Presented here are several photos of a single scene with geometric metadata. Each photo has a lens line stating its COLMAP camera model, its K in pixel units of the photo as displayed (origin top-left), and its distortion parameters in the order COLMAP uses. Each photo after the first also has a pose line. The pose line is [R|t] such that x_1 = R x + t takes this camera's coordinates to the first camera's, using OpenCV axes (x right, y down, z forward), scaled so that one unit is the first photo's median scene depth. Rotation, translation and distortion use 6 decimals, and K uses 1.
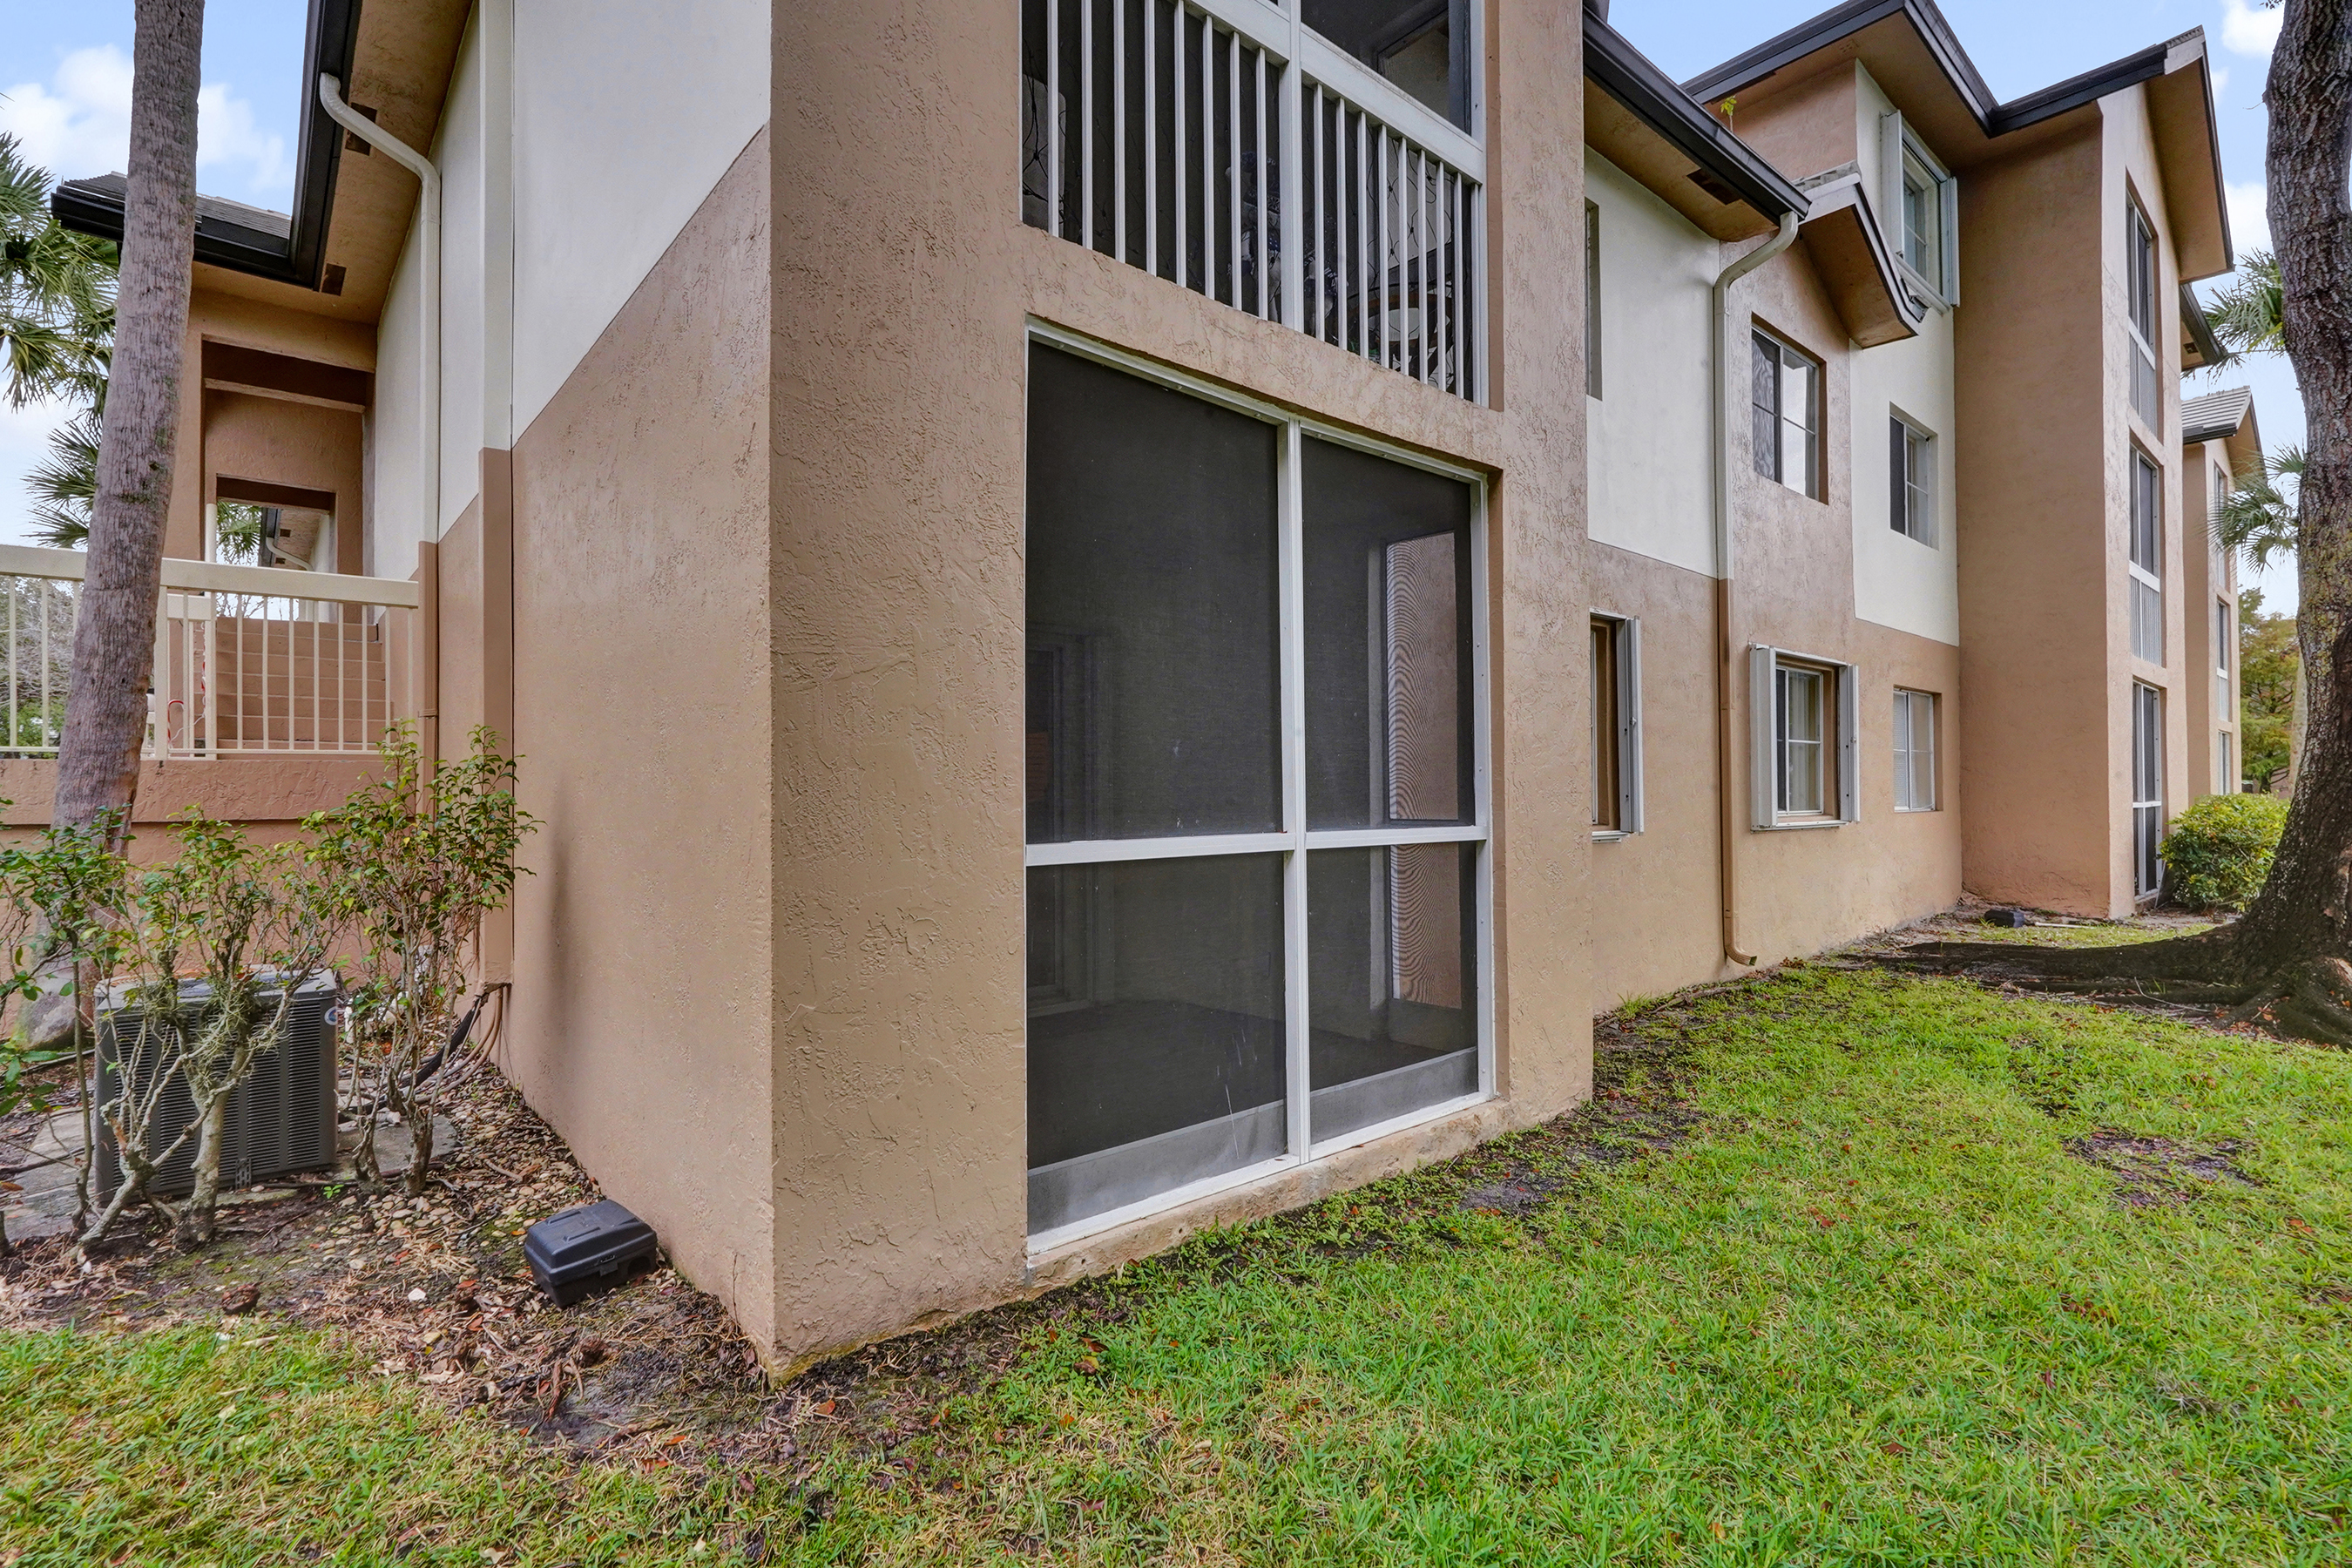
lens RADIAL K [[1084.2, 0, 1176.0], [0, 1084.2, 784.0], [0, 0, 1]] dist [-0.000258, -0.000307]
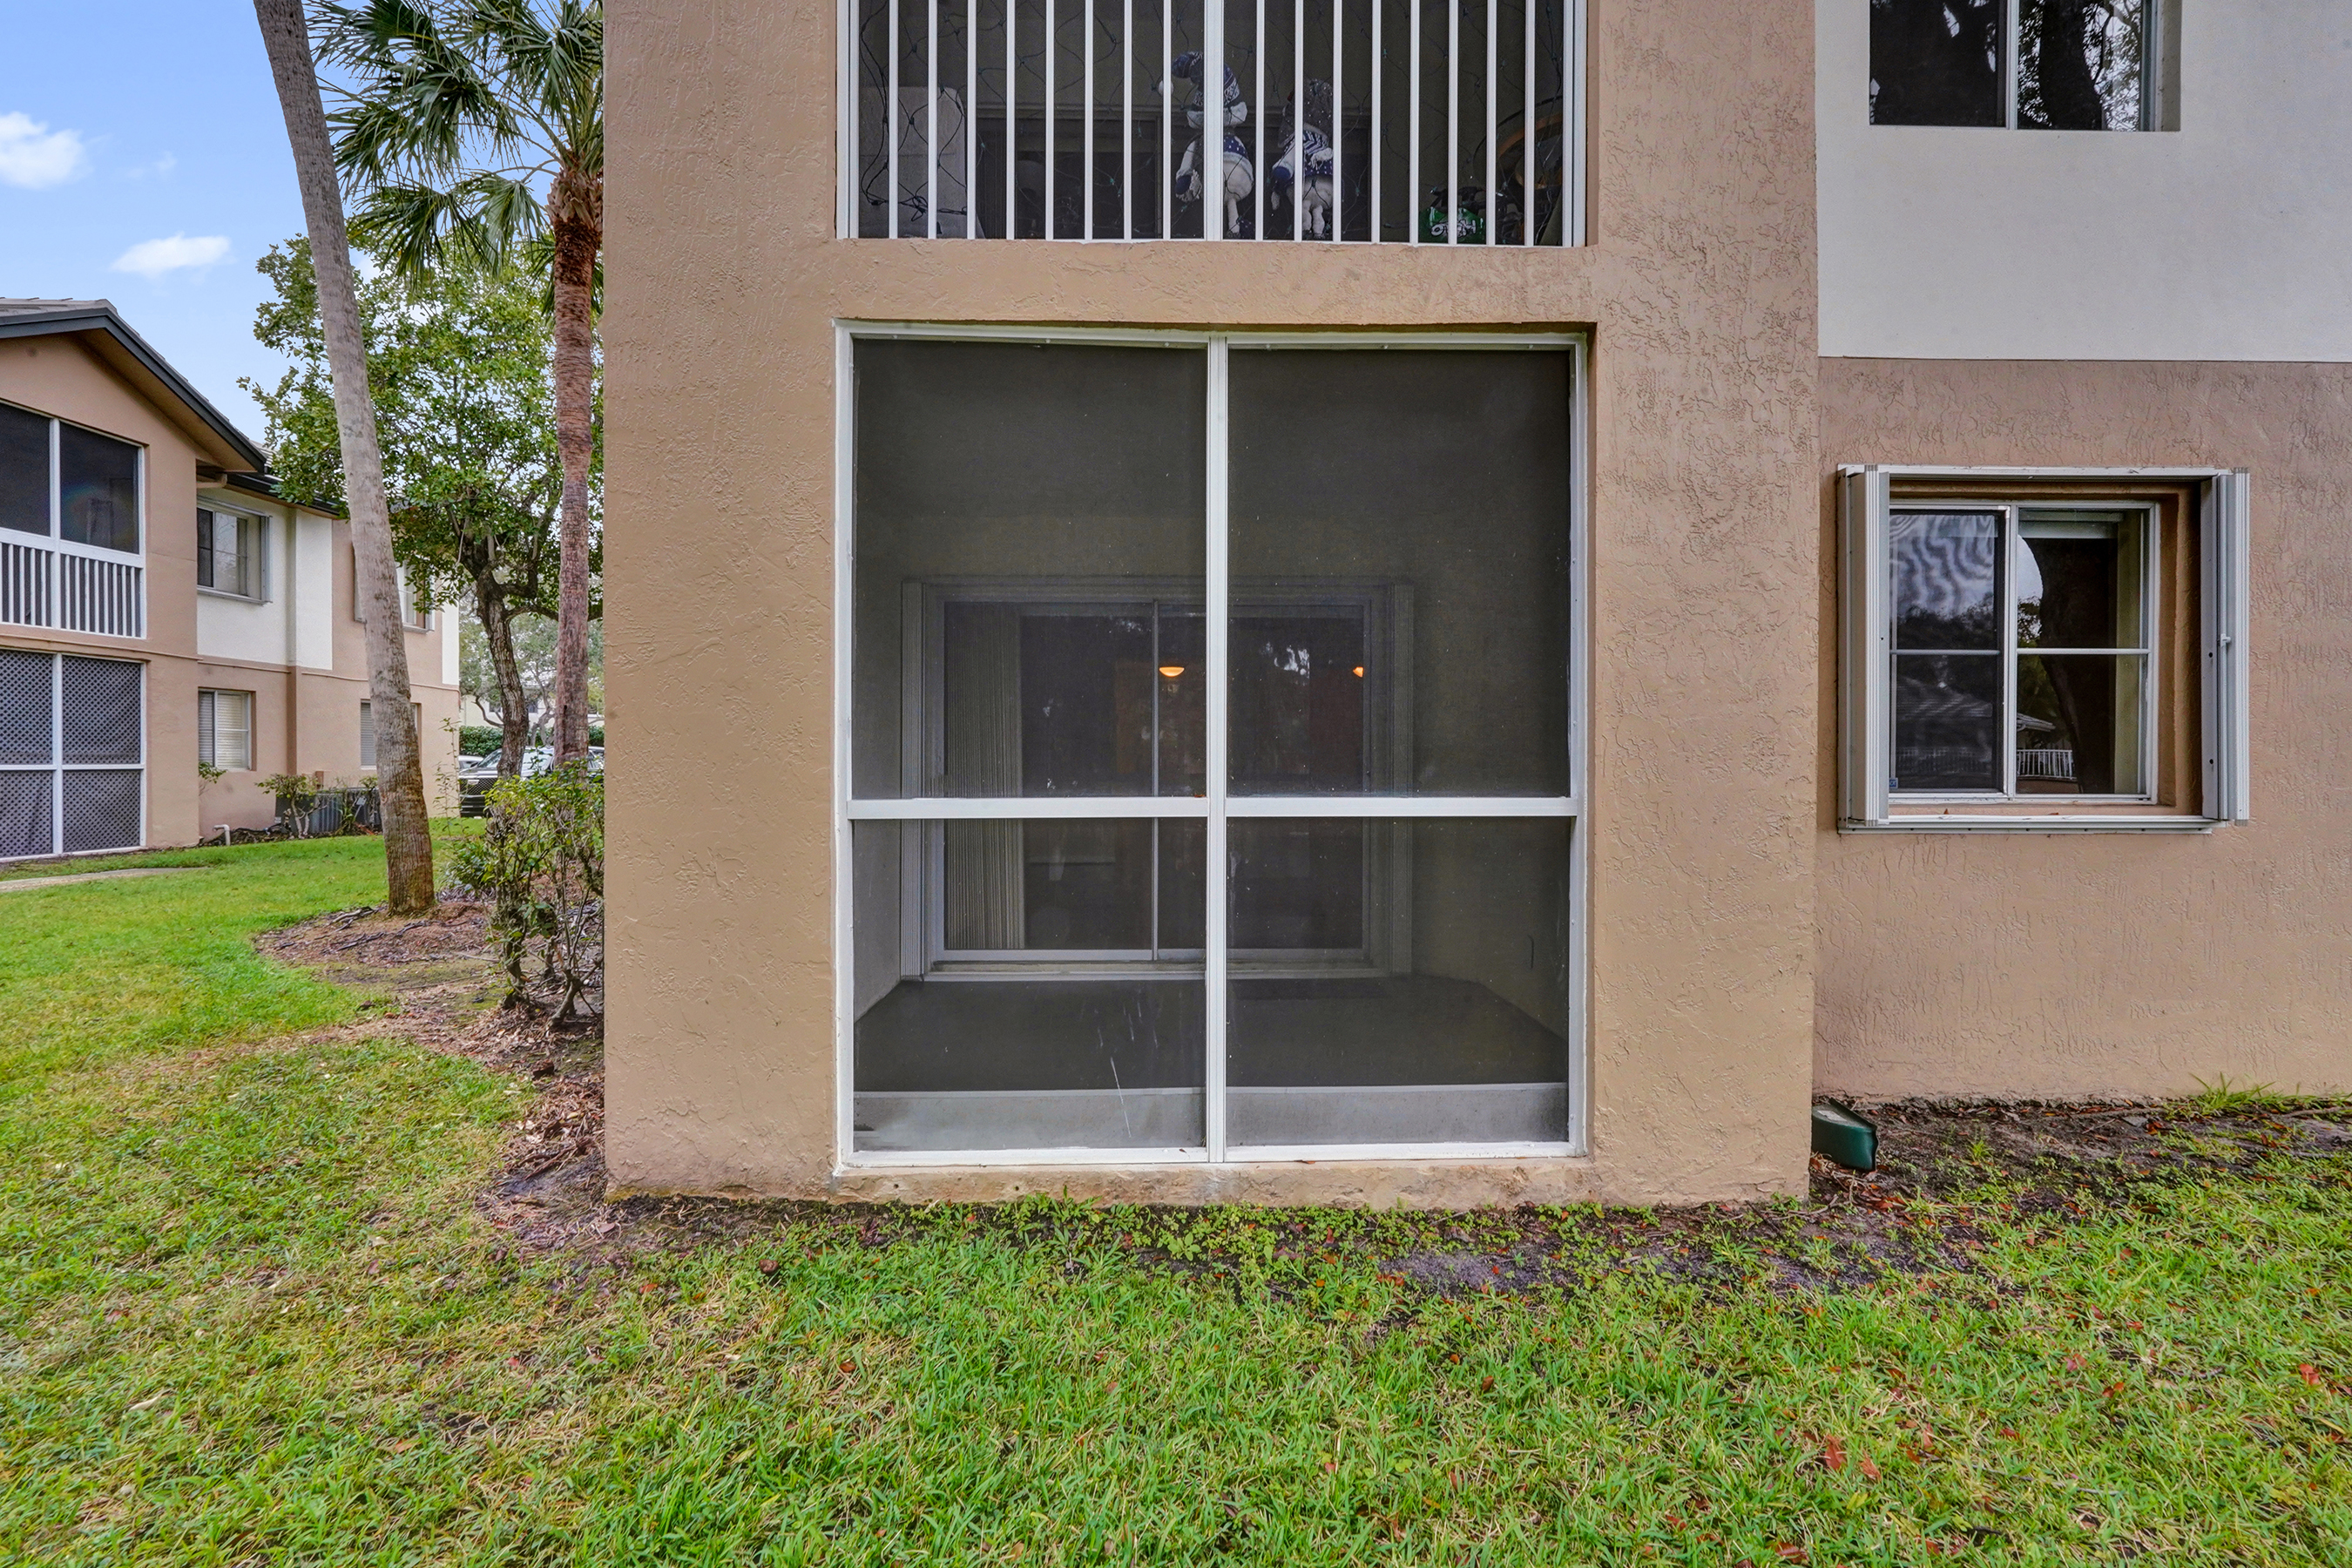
lens RADIAL K [[1095.0, 0, 1176.1], [0, 1095.0, 741.9], [0, 0, 1]] dist [-0.002290, 0.000241]
pose [[0.778092, 0.013398, -0.628008, 0.660931], [0.001419, 0.999732, 0.023087, -0.023062], [0.628149, -0.018855, 0.777865, 0.271137]]
